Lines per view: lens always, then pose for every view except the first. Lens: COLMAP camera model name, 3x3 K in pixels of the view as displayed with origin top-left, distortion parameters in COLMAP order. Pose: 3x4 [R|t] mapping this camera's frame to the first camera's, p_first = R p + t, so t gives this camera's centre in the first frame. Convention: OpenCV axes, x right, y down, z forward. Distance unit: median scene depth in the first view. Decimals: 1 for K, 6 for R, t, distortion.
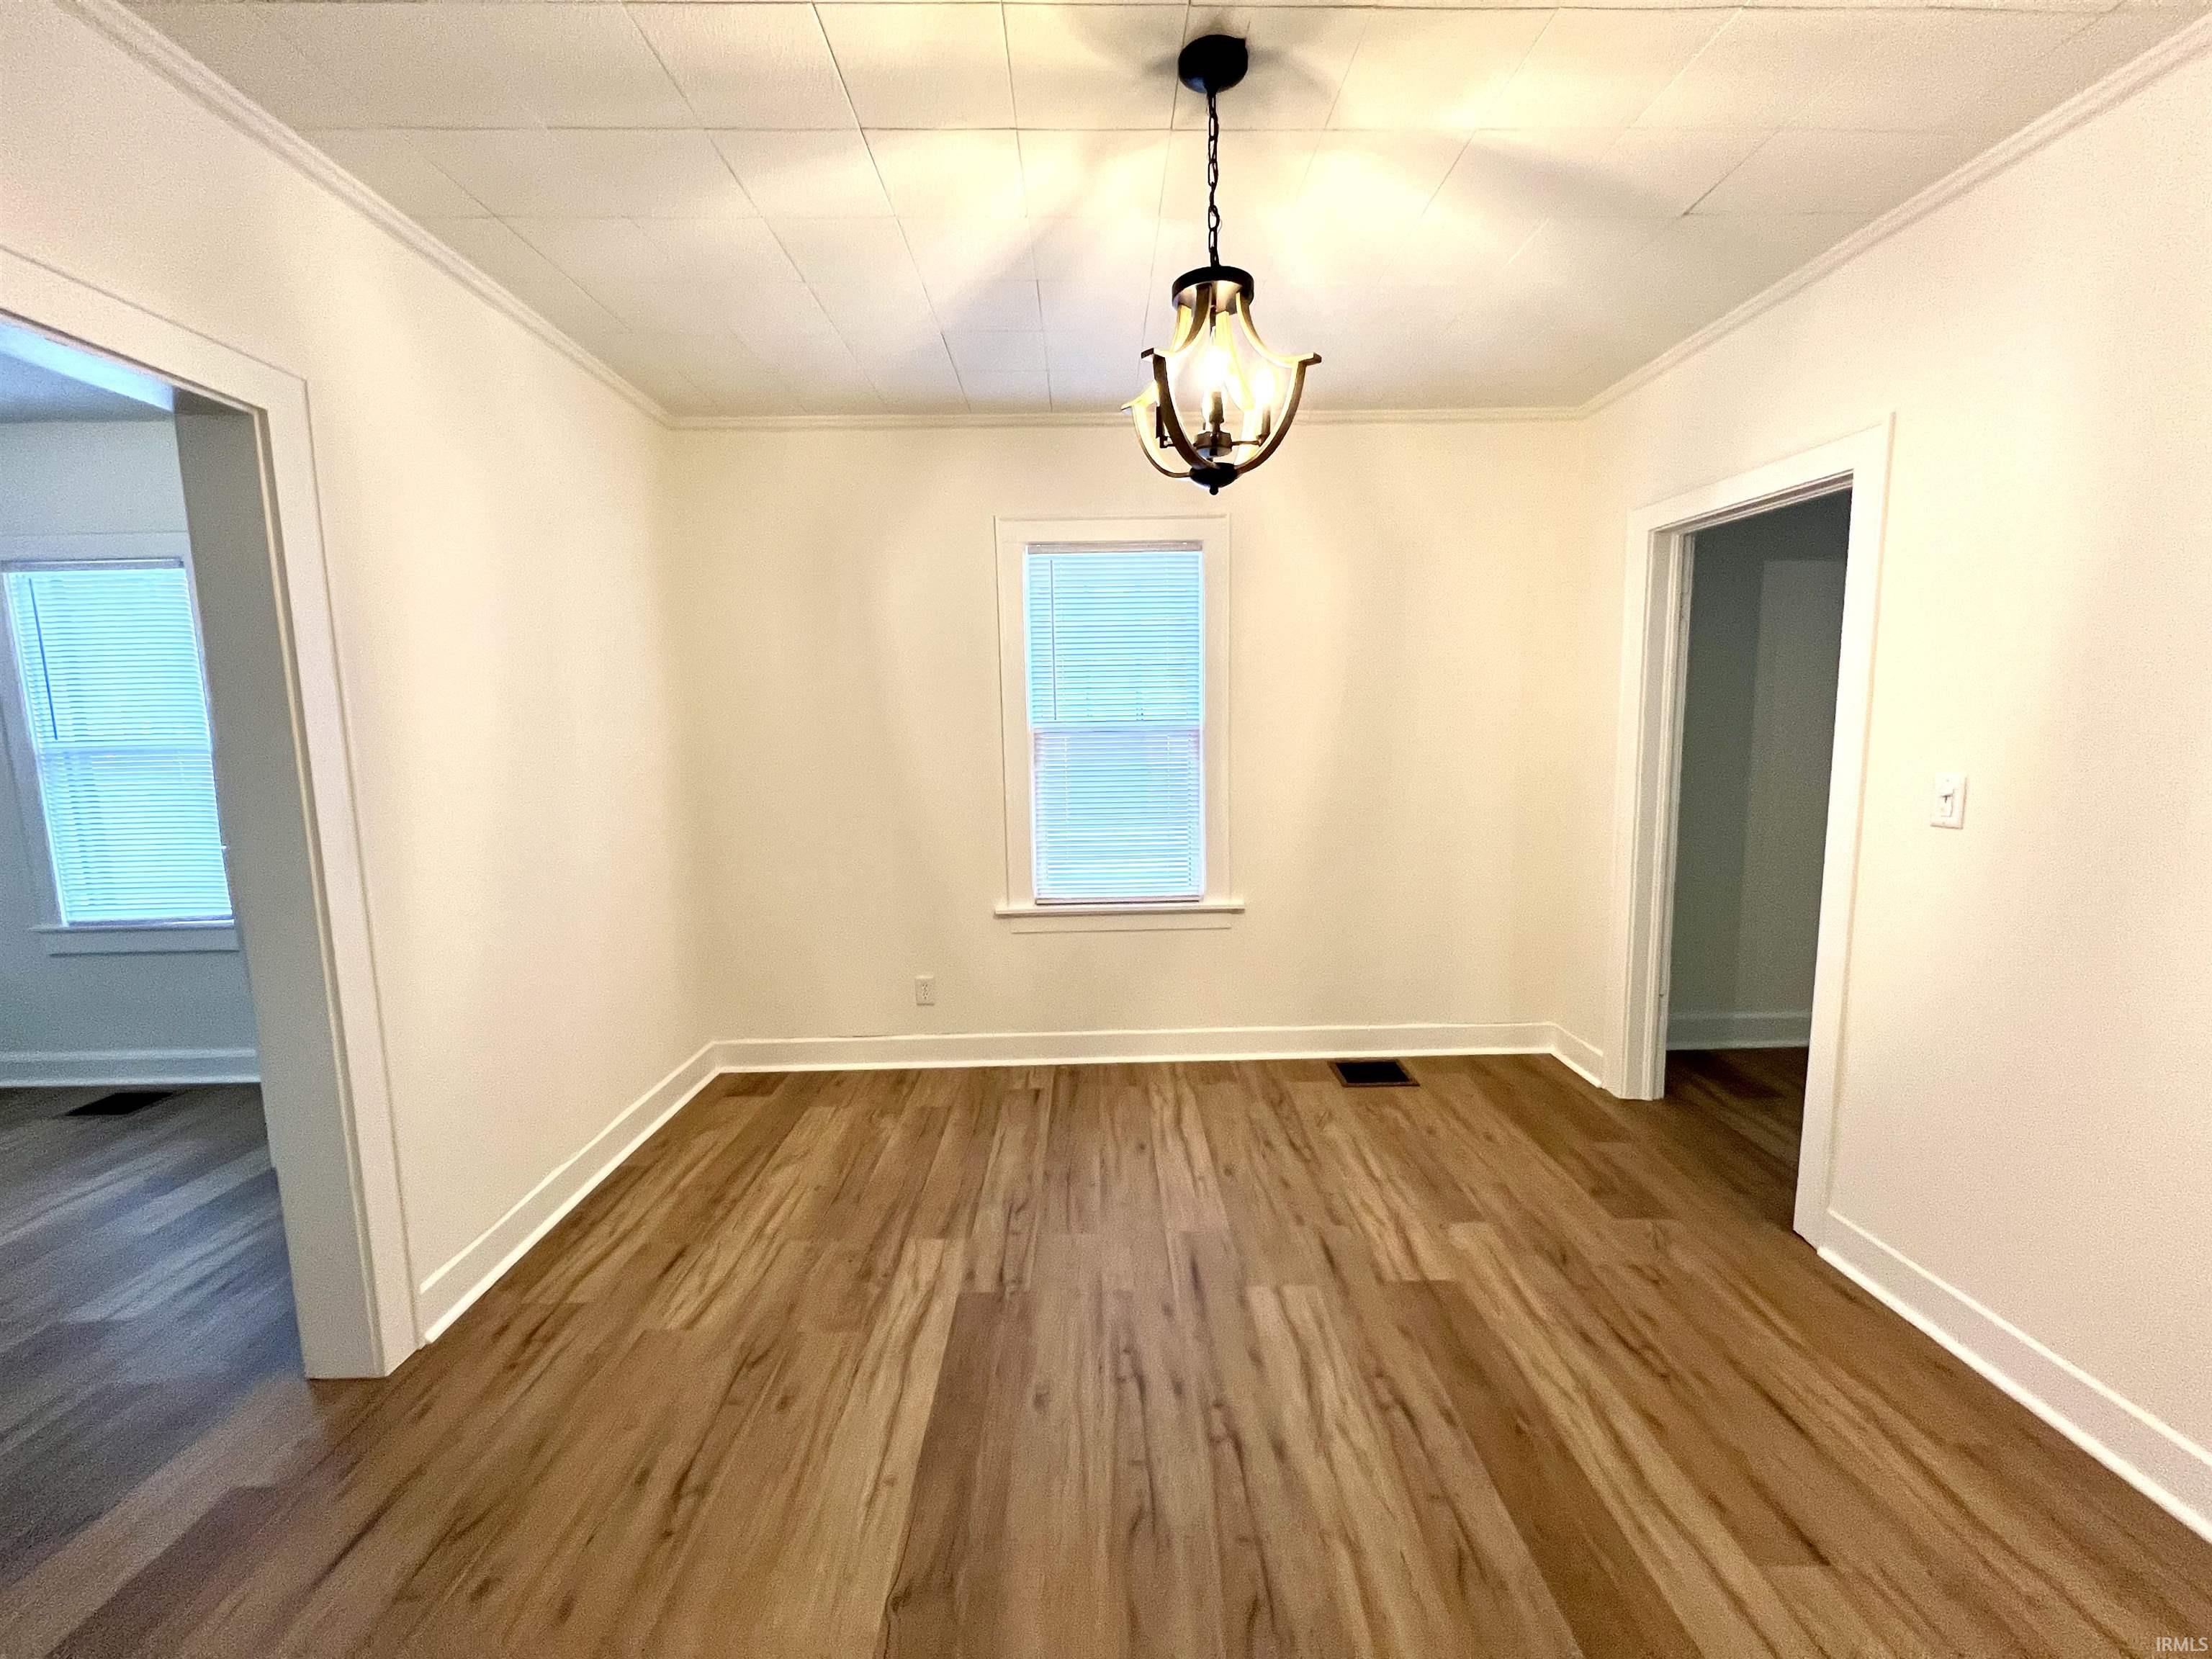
lens RADIAL K [[818.6, 0, 1106.0], [0, 818.6, 829.5], [0, 0, 1]] dist [-0.017876, -0.000026]
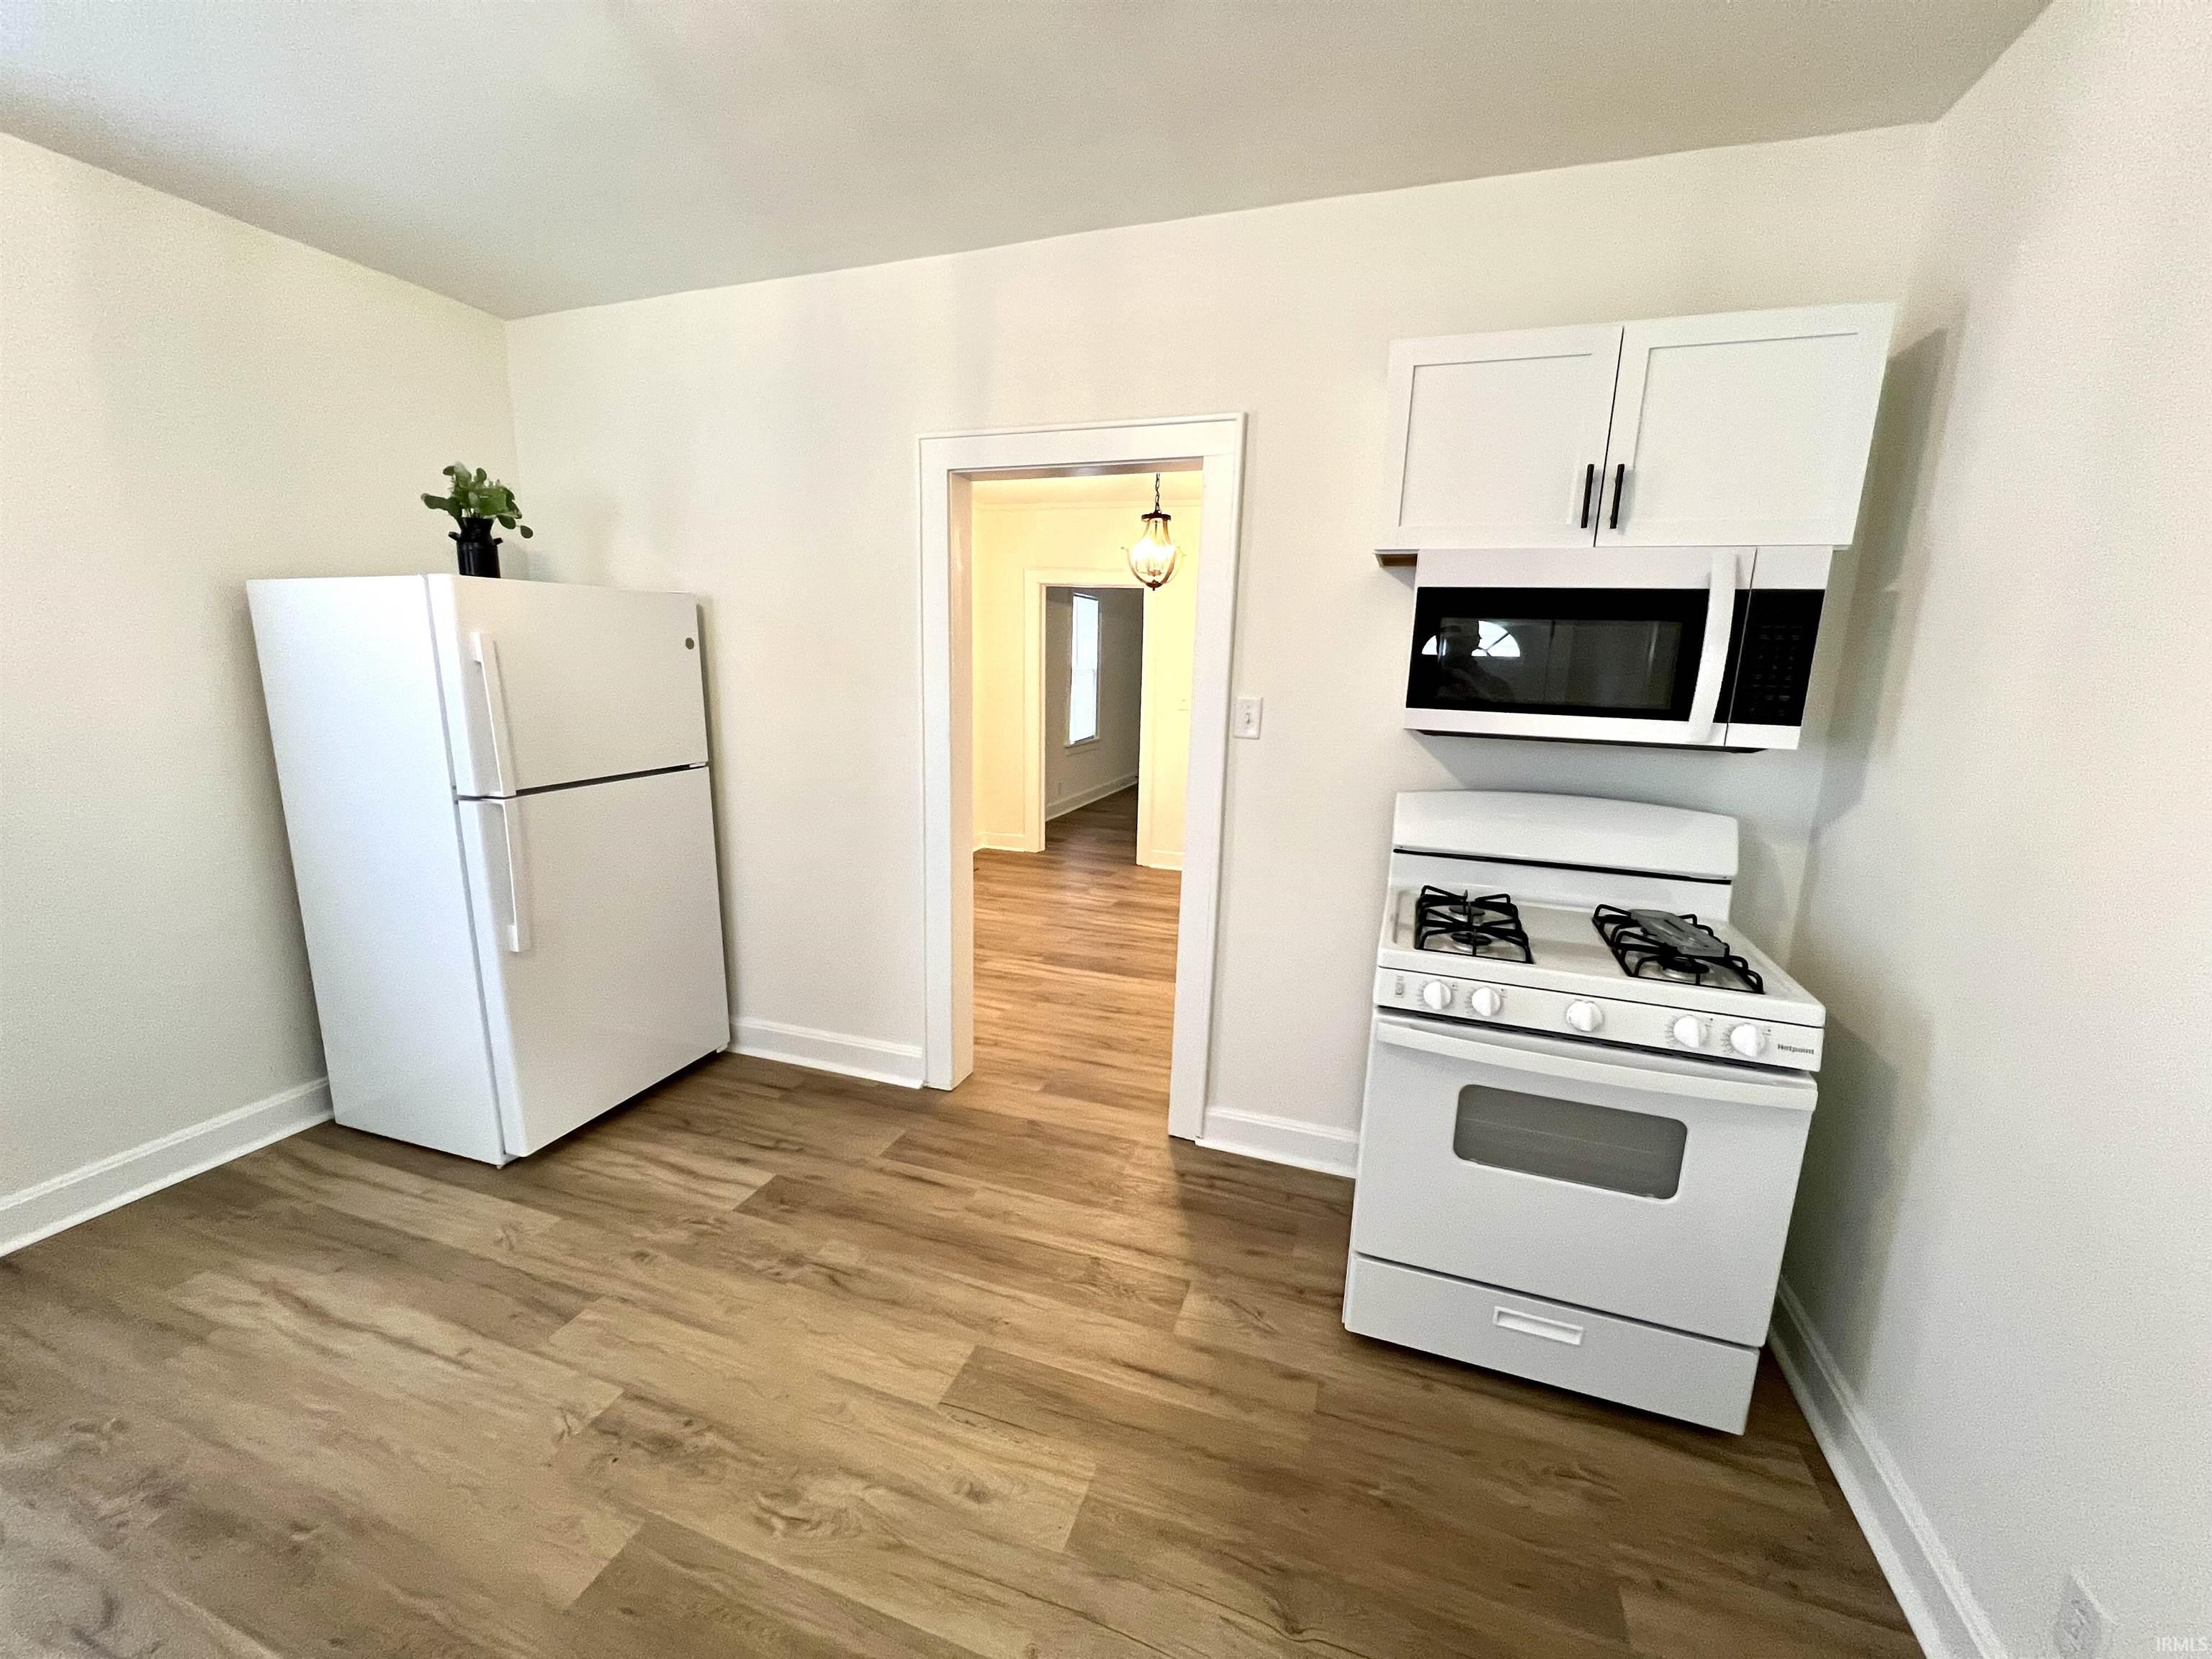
lens RADIAL K [[891.0, 0, 1106.0], [0, 891.0, 829.5], [0, 0, 1]] dist [-0.000298, 0.000062]
pose [[0.352302, -0.173197, 0.919721, -1.925104], [0.080631, 0.984690, 0.154546, -0.068113], [-0.932407, 0.019711, 0.360873, 0.055336]]
